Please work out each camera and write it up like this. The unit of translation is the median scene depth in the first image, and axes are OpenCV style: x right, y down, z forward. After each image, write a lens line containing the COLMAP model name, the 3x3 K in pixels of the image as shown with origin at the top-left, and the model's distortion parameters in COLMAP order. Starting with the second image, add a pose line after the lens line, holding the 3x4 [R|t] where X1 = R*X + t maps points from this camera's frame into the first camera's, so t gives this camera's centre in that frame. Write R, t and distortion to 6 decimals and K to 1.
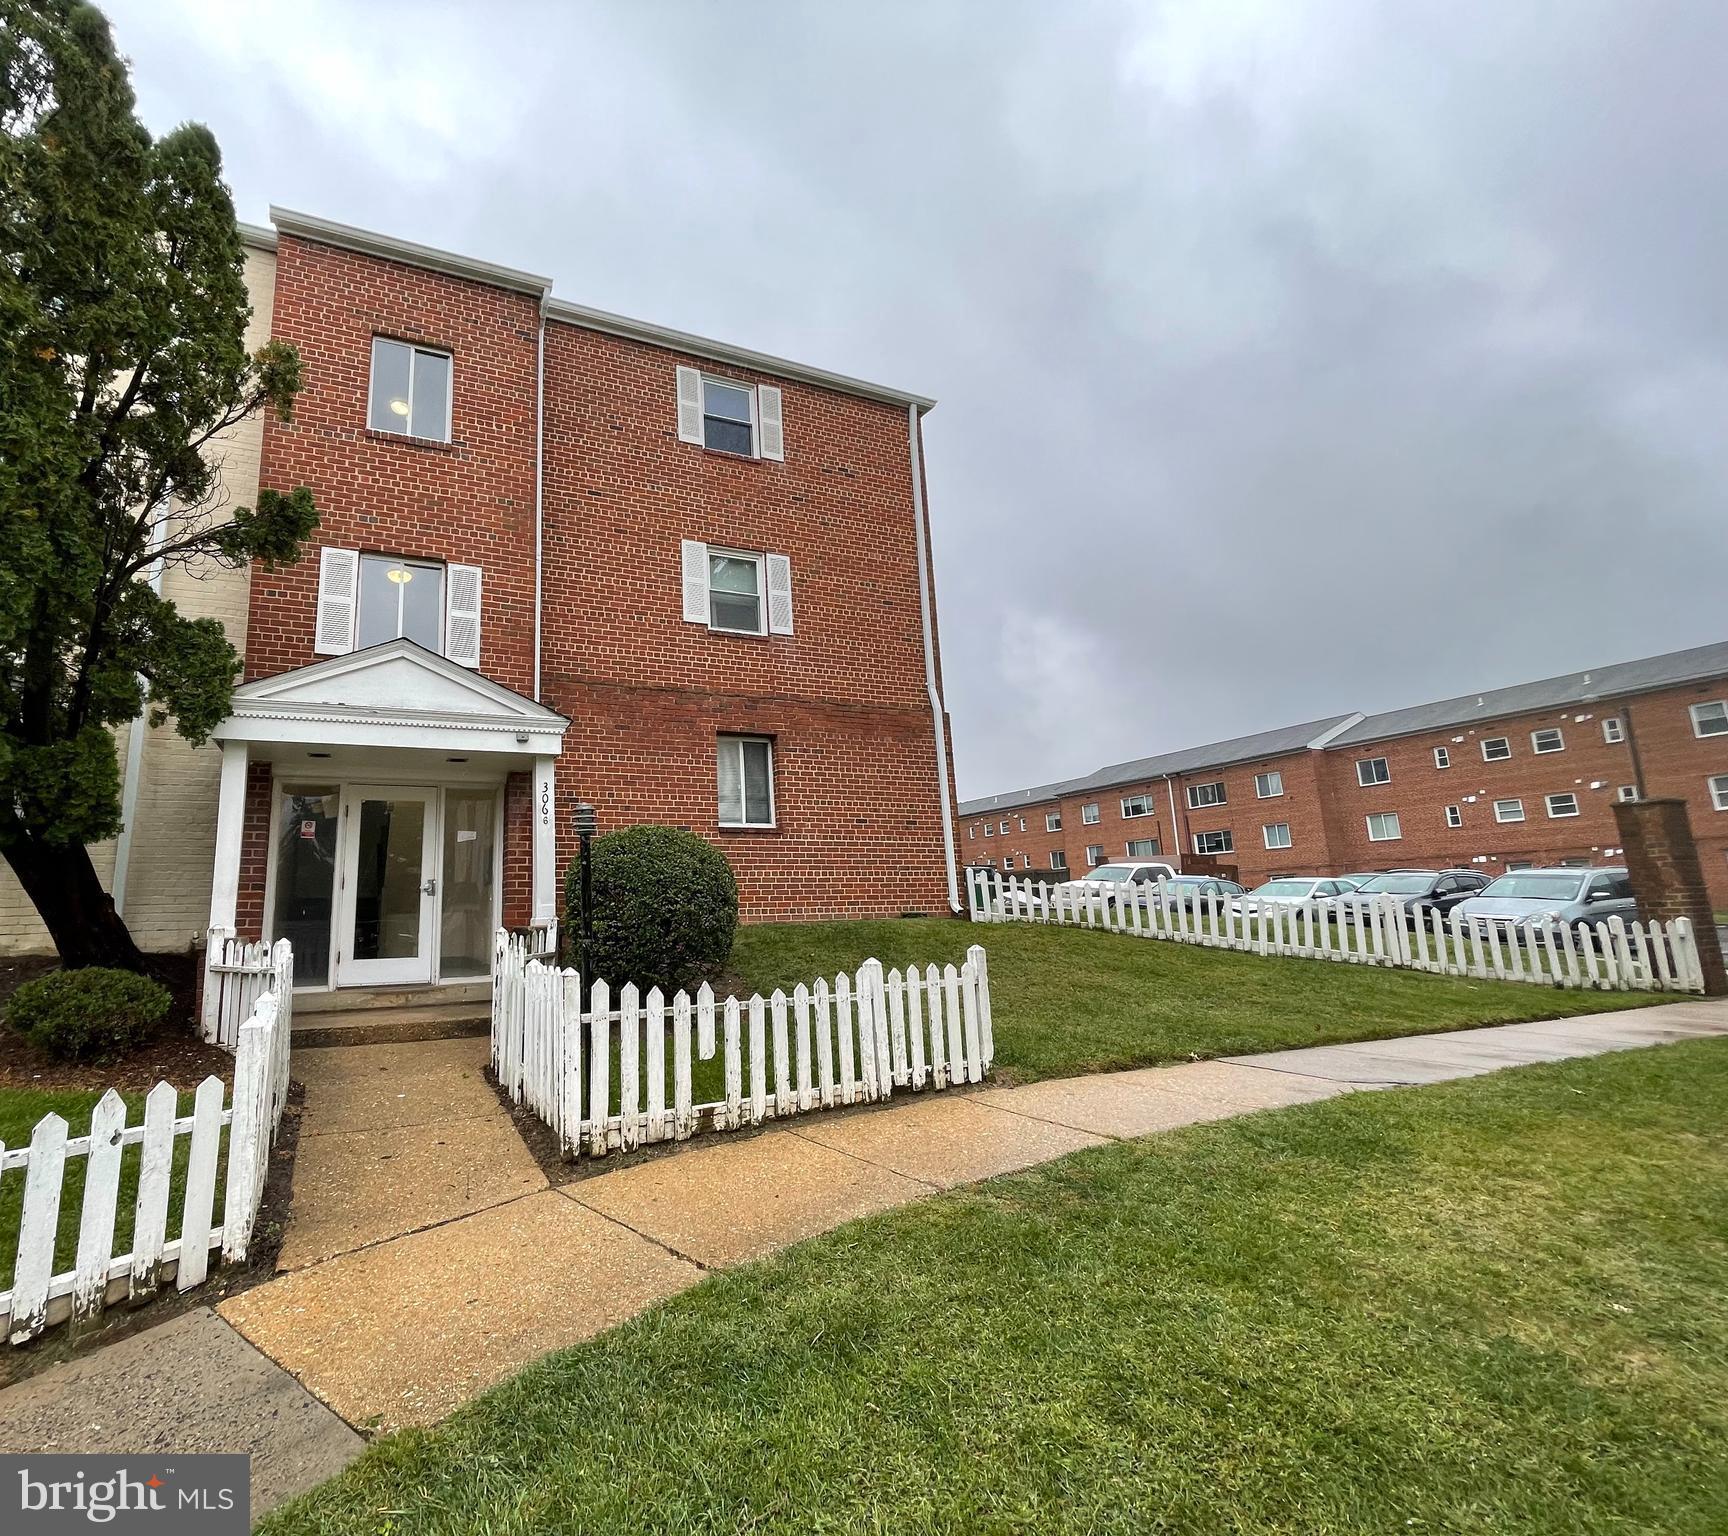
lens RADIAL K [[864.7, 0, 864.0], [0, 864.7, 768.0], [0, 0, 1]] dist [0.045214, 0.000175]
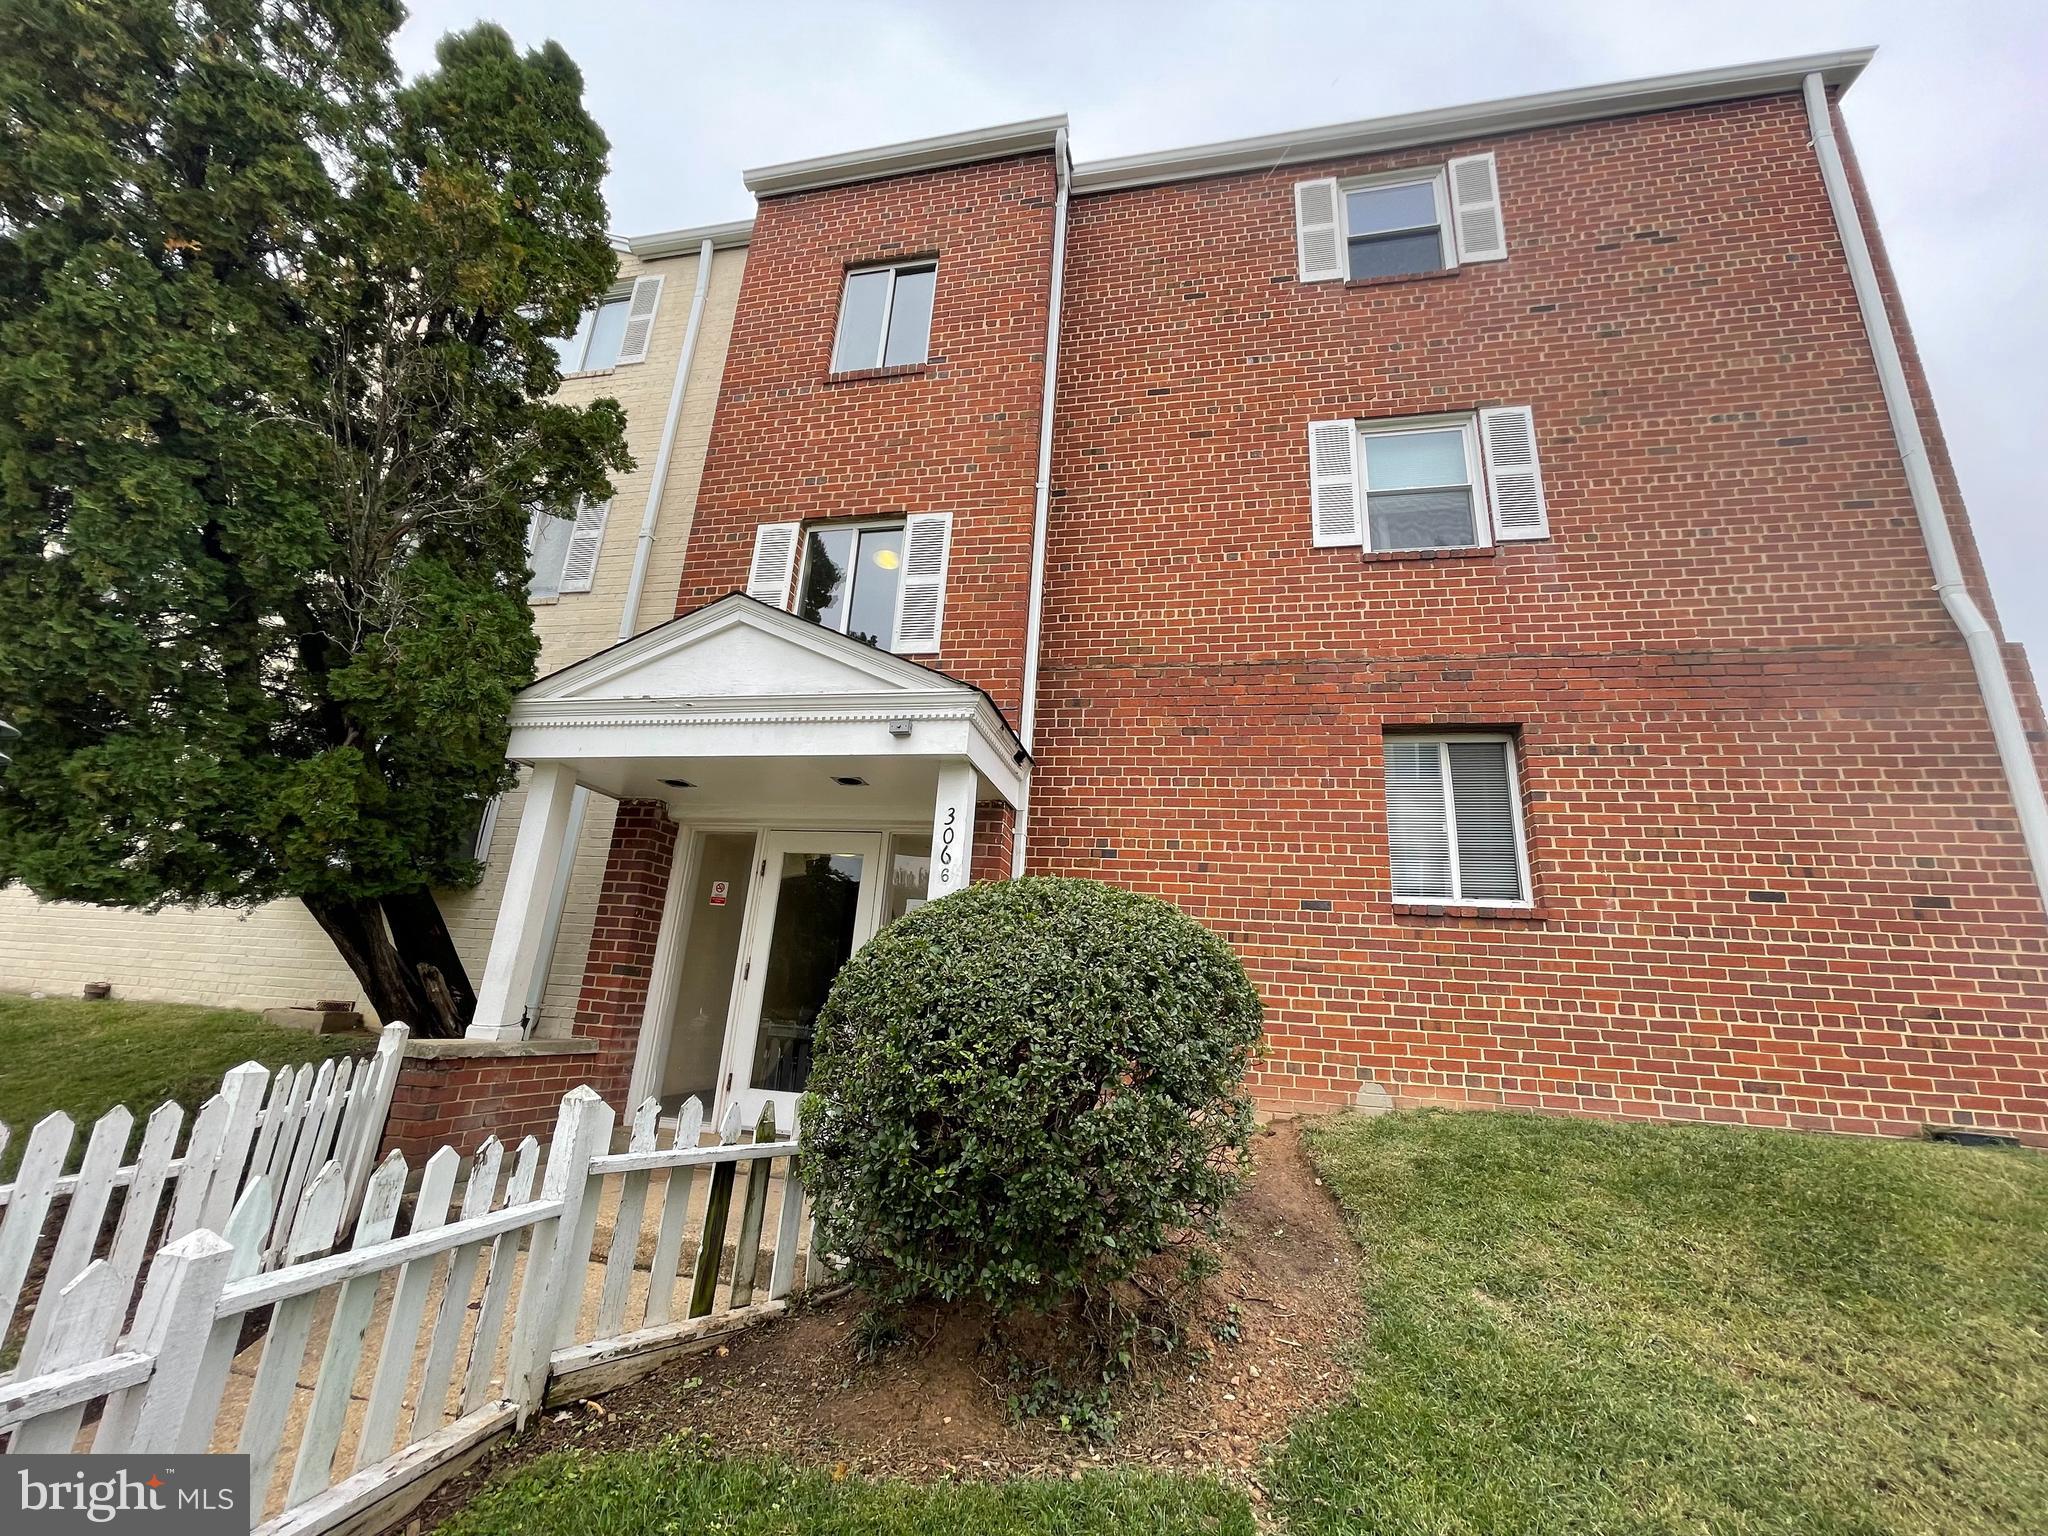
lens RADIAL K [[886.8, 0, 1024.0], [0, 886.8, 768.0], [0, 0, 1]] dist [-0.006338, 0.000127]
pose [[0.719604, -0.108357, -0.685878, 0.044359], [0.028720, 0.991549, -0.126516, 0.046654], [0.693790, 0.071343, 0.716635, 0.447594]]
